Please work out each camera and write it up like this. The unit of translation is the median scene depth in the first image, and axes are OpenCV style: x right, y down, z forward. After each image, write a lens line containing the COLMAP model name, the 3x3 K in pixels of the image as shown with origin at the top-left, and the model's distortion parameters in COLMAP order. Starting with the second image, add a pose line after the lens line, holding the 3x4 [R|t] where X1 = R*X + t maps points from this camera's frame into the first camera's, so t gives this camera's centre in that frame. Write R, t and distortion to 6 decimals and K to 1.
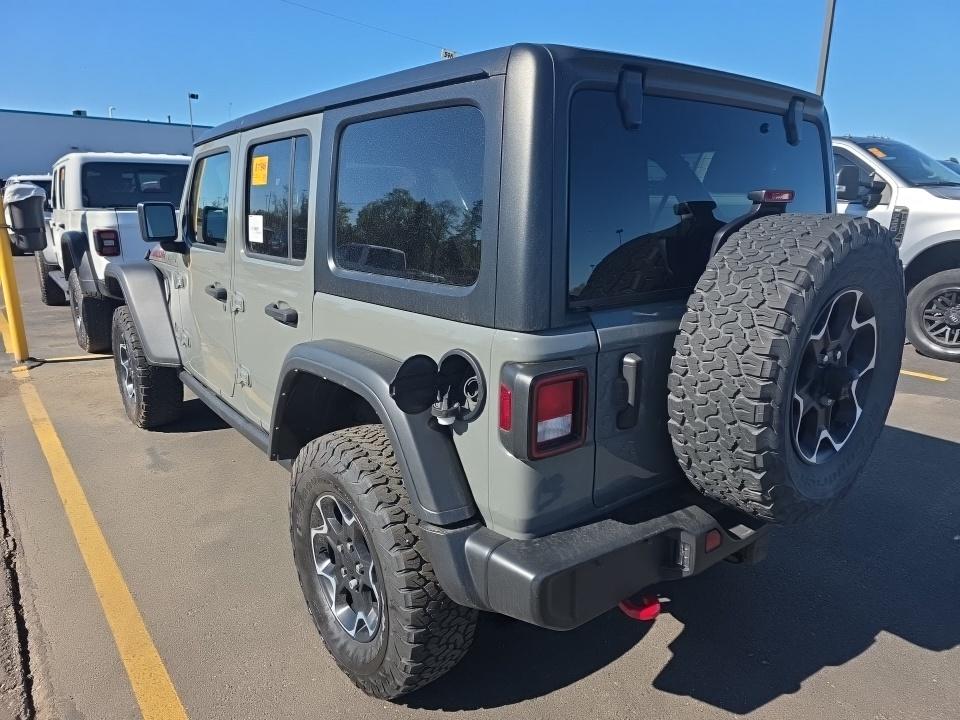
lens RADIAL K [[634.7, 0, 477.6], [0, 634.7, 348.2], [0, 0, 1]] dist [0.011117, -0.003139]
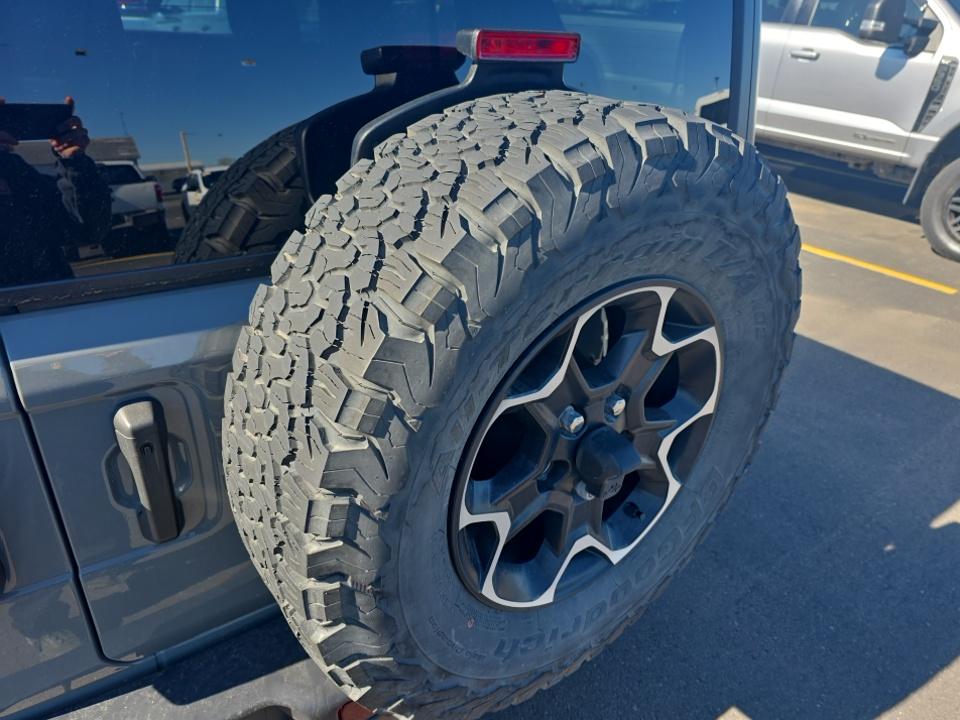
lens RADIAL K [[659.9, 0, 486.0], [0, 659.9, 361.3], [0, 0, 1]] dist [0.018209, -0.006717]
pose [[0.998552, 0.053239, 0.007714, 0.445807], [-0.053481, 0.967018, 0.249029, -0.140326], [0.005798, -0.249081, 0.968465, 0.501761]]
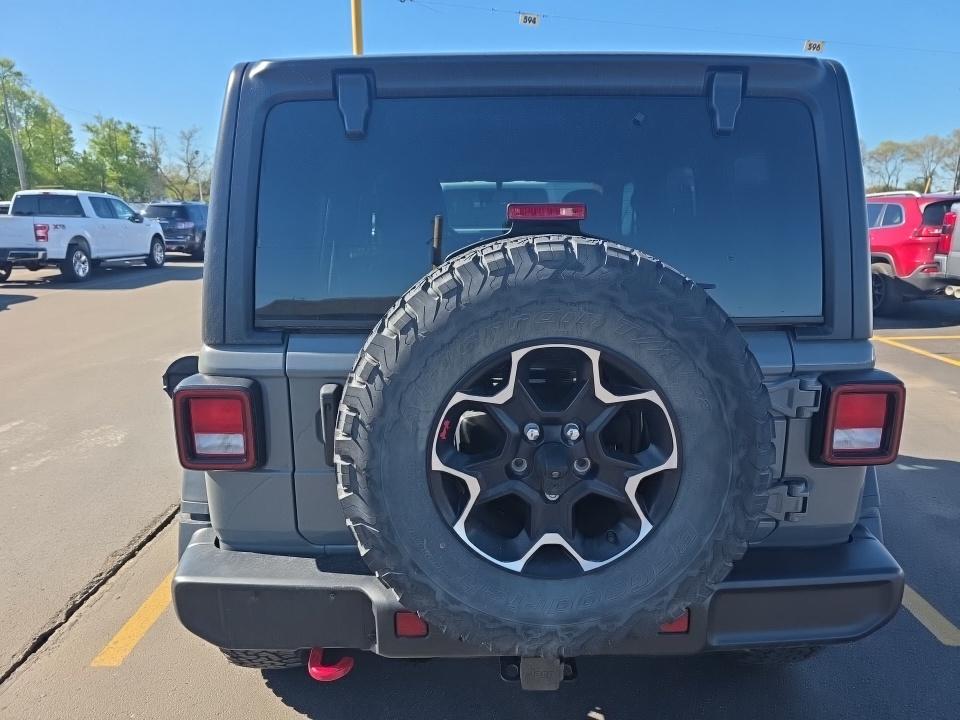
lens RADIAL K [[634.7, 0, 477.6], [0, 634.7, 348.2], [0, 0, 1]] dist [0.011117, -0.003139]
pose [[0.799391, 0.120073, -0.588690, 0.862050], [-0.132737, 0.990910, 0.021866, -0.082774], [0.585965, 0.060661, 0.808063, 0.350861]]
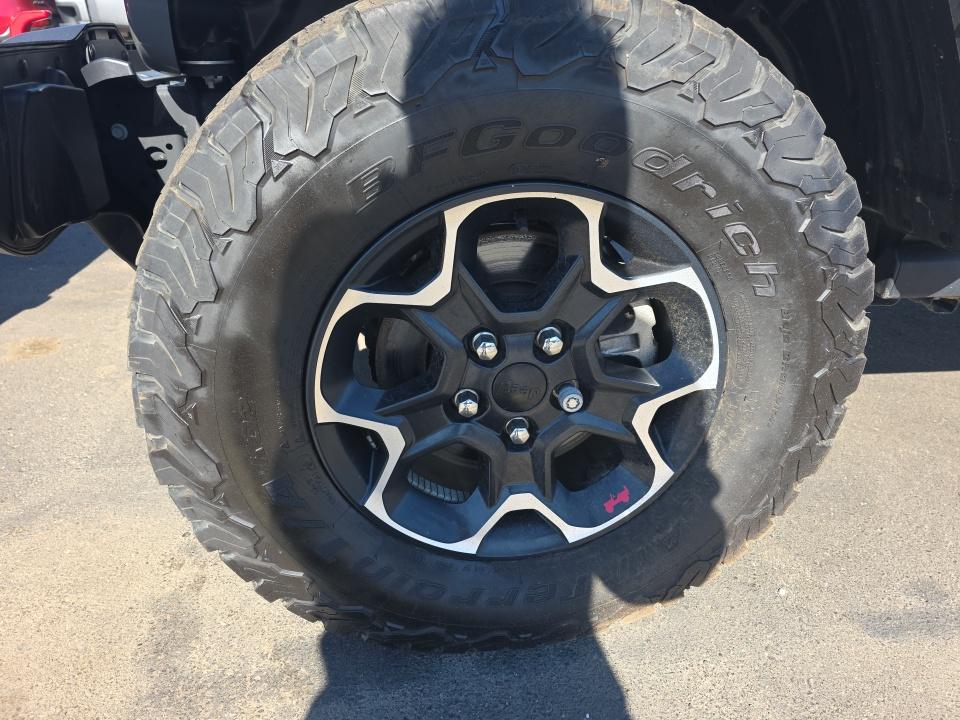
lens RADIAL K [[659.9, 0, 486.0], [0, 659.9, 361.3], [0, 0, 1]] dist [0.018209, -0.006717]
pose [[0.872159, 0.206137, -0.443674, 0.705253], [-0.096842, 0.961695, 0.256447, -0.085307], [0.479542, -0.180696, 0.858713, 0.581866]]
